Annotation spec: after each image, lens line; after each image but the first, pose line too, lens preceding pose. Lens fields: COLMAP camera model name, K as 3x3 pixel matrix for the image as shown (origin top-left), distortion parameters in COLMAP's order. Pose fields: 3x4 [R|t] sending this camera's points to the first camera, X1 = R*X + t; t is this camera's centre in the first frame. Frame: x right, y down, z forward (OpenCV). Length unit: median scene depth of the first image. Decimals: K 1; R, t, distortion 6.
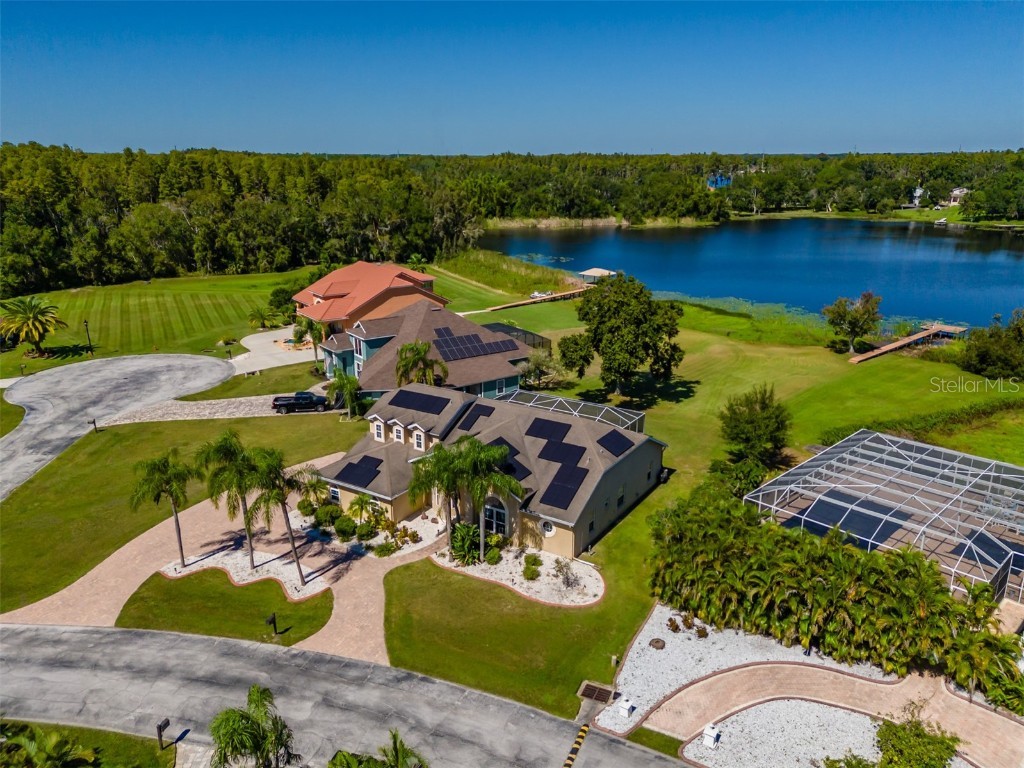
lens RADIAL K [[746.5, 0, 511.5], [0, 746.5, 385.1], [0, 0, 1]] dist [0.085610, -0.090064]
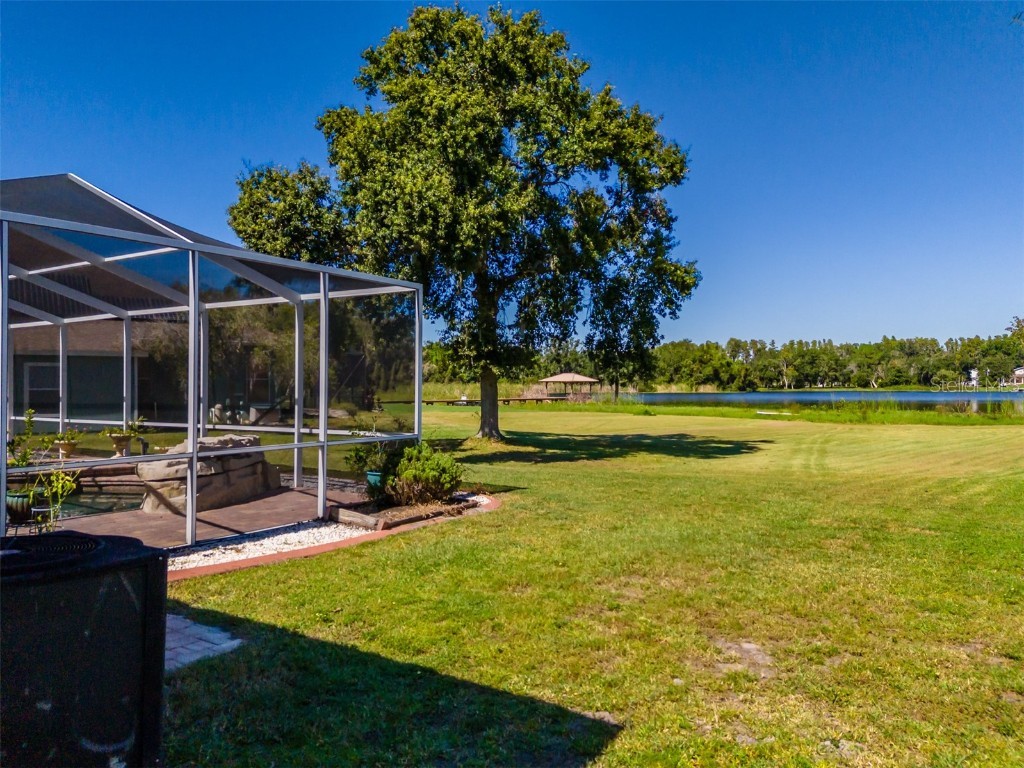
lens RADIAL K [[746.5, 0, 511.5], [0, 746.5, 387.7], [0, 0, 1]] dist [0.085610, -0.090064]
pose [[0.999422, -0.001758, -0.033940, 0.145081], [-0.008014, 0.958312, -0.285612, 0.069100], [0.033027, 0.285719, 0.957744, 0.631858]]
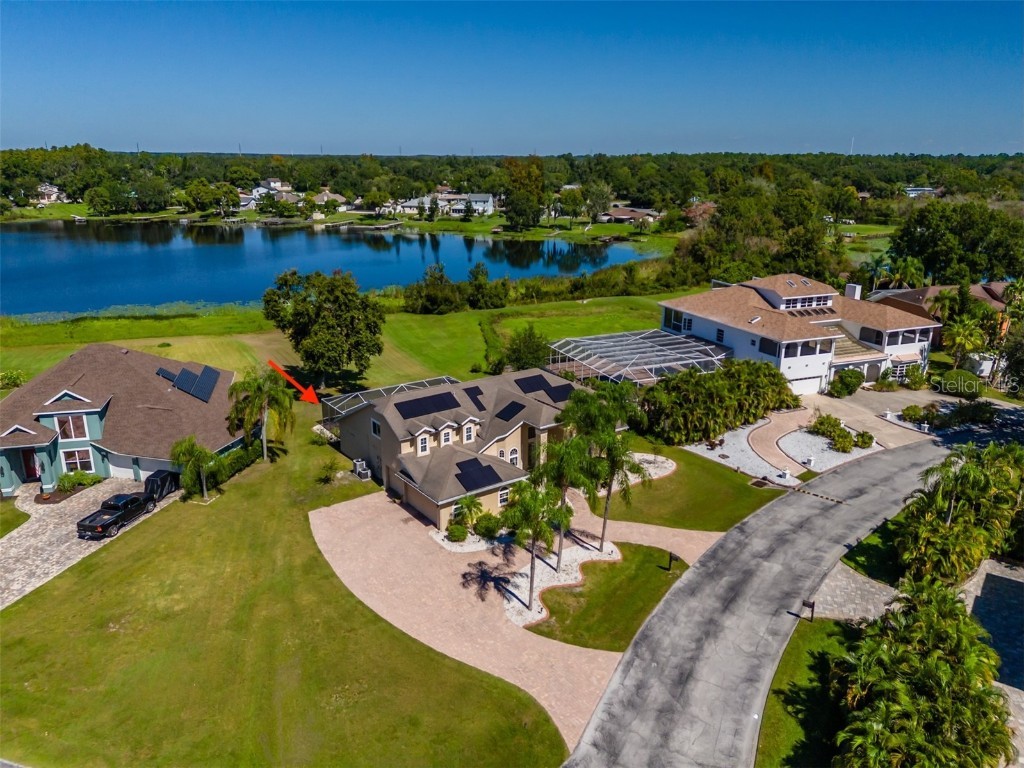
lens RADIAL K [[746.5, 0, 514.5], [0, 746.5, 383.9], [0, 0, 1]] dist [0.085610, -0.090064]
pose [[0.365854, -0.267392, 0.891433, -0.602948], [0.265882, 0.947947, 0.175223, -0.092516], [-0.891884, 0.172910, 0.417905, 0.304559]]
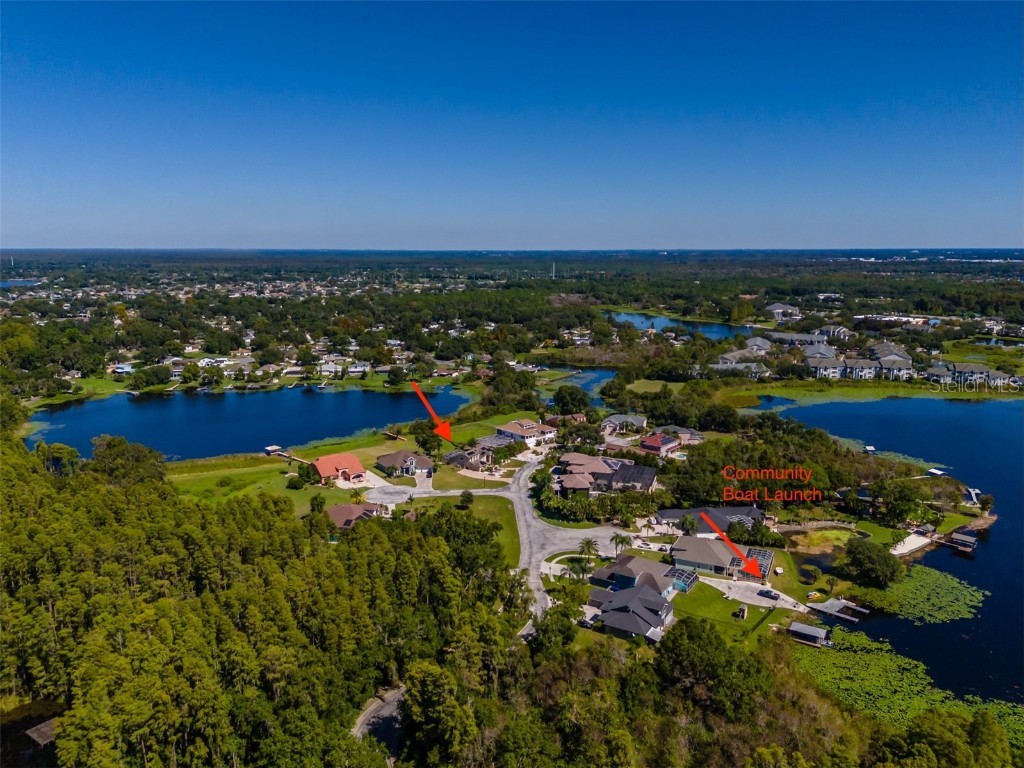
lens RADIAL K [[746.5, 0, 507.3], [0, 746.5, 379.5], [0, 0, 1]] dist [0.085610, -0.090064]
pose [[0.040121, -0.173625, 0.983994, -3.632438], [0.294305, 0.943154, 0.154419, -0.844598], [-0.954869, 0.283399, 0.088939, 0.030850]]
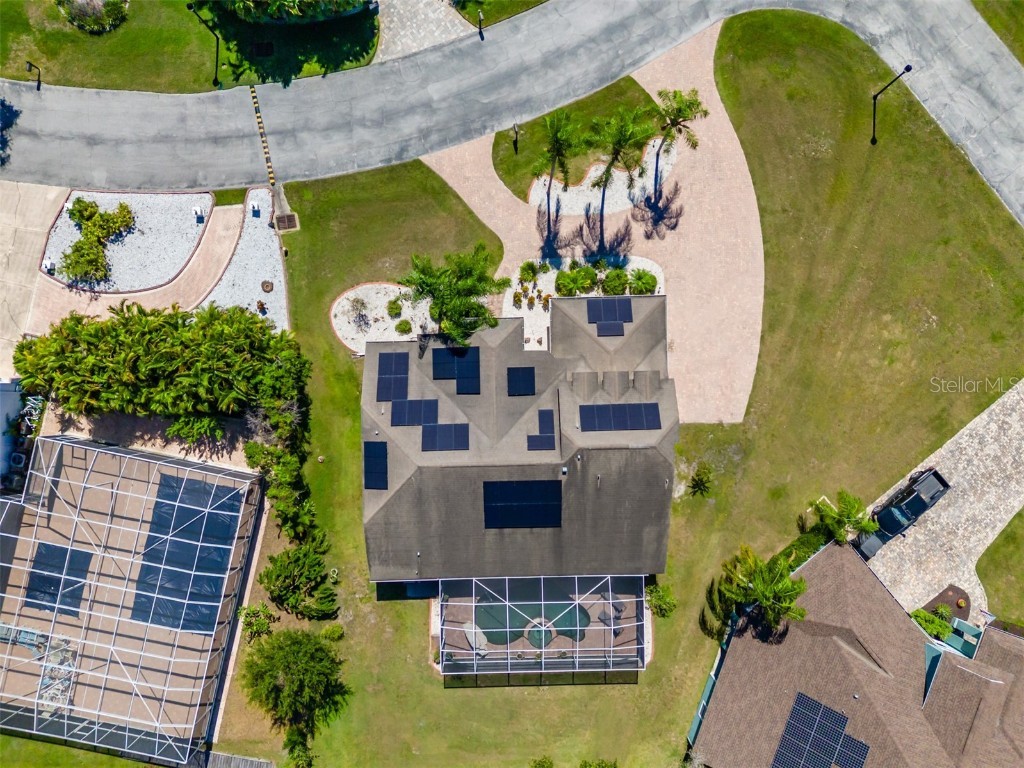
lens RADIAL K [[746.5, 0, 505.3], [0, 746.5, 374.8], [0, 0, 1]] dist [0.085610, -0.090064]
pose [[-0.831194, 0.555919, -0.008439, -0.025097], [-0.169208, -0.238479, 0.956293, -0.452417], [0.529609, 0.796293, 0.292288, 0.418507]]
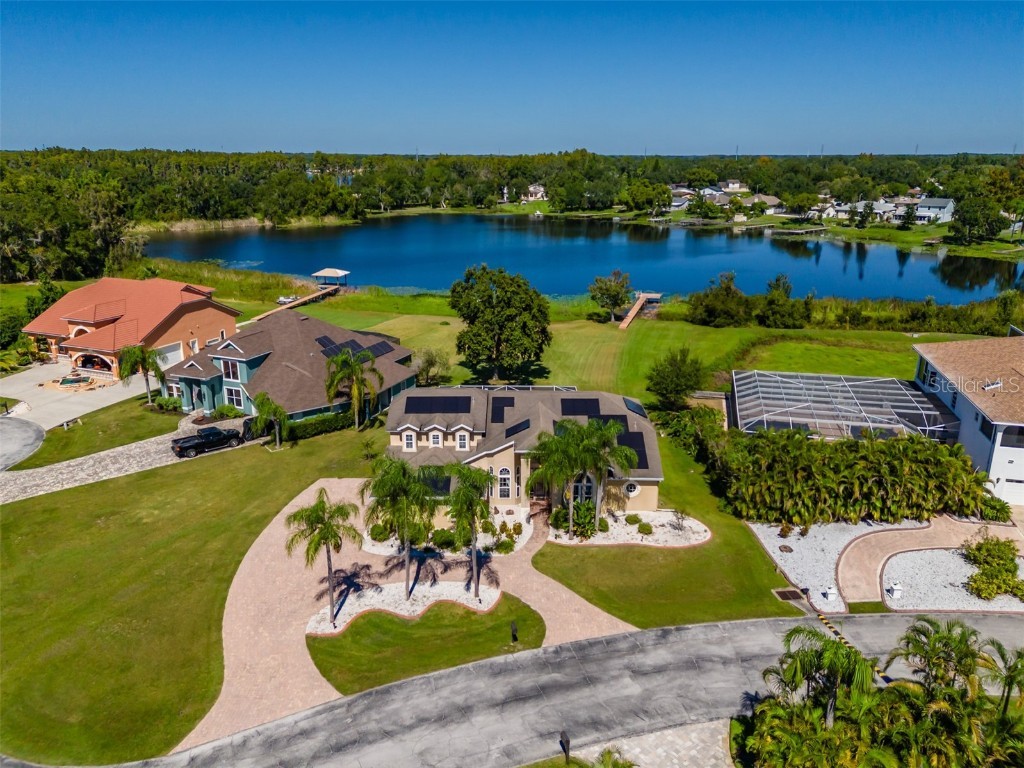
lens RADIAL K [[746.5, 0, 512.1], [0, 746.5, 386.8], [0, 0, 1]] dist [0.085610, -0.090064]
pose [[0.849195, -0.152797, 0.505491, -0.338026], [0.151066, 0.987512, 0.044718, -0.019018], [-0.506011, 0.038388, 0.861672, 0.064963]]
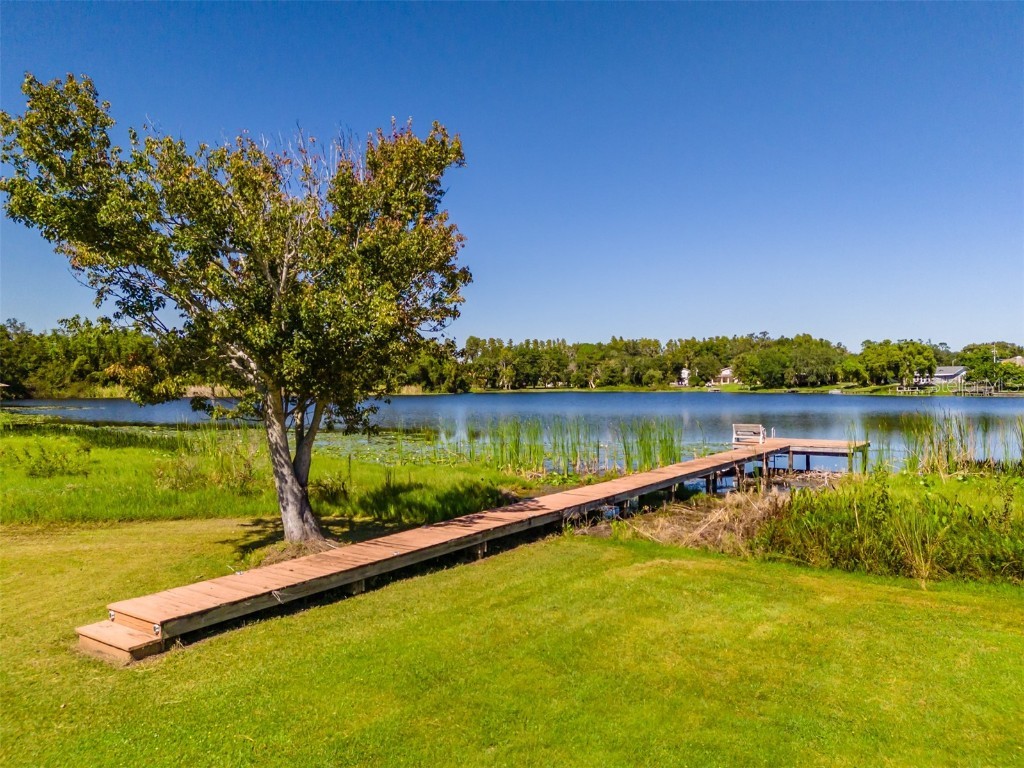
lens RADIAL K [[746.5, 0, 507.9], [0, 746.5, 385.4], [0, 0, 1]] dist [0.085610, -0.090064]
pose [[0.971522, -0.005193, 0.236891, 0.500484], [0.073114, 0.957545, -0.278859, -0.032127], [-0.225386, 0.288238, 0.930656, 0.950007]]
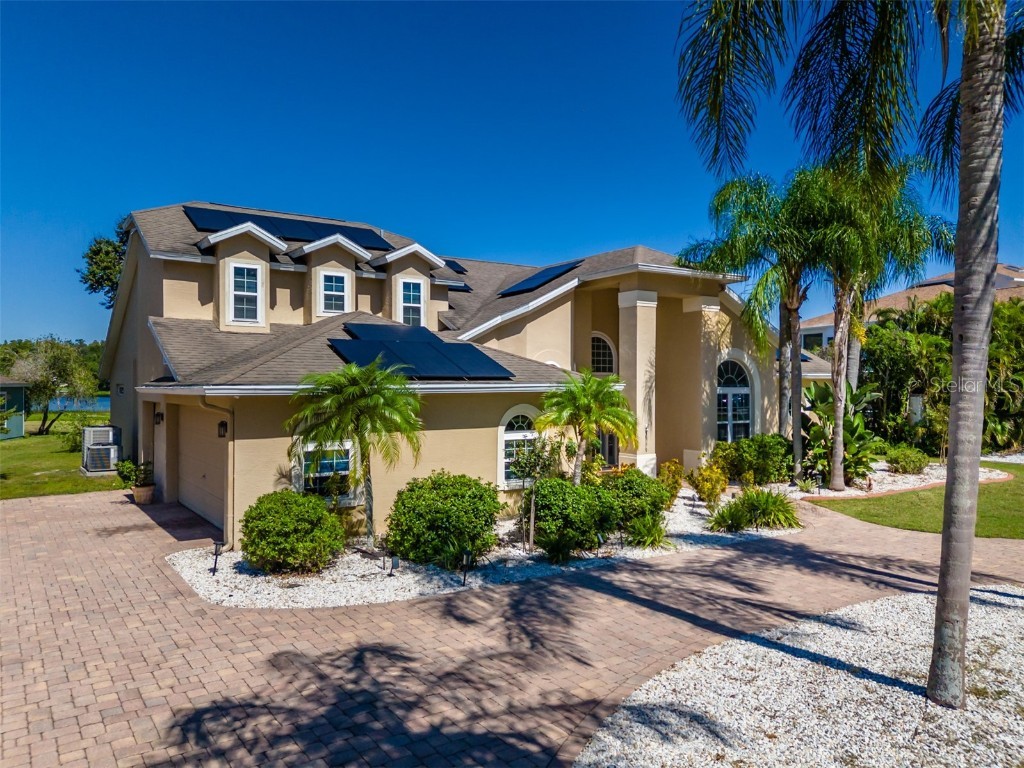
lens RADIAL K [[746.5, 0, 513.0], [0, 746.5, 384.1], [0, 0, 1]] dist [0.085610, -0.090064]
pose [[0.391714, -0.001437, 0.920086, -0.249124], [0.268130, 0.956773, -0.112658, 0.095702], [-0.880152, 0.290832, 0.375166, 0.511531]]
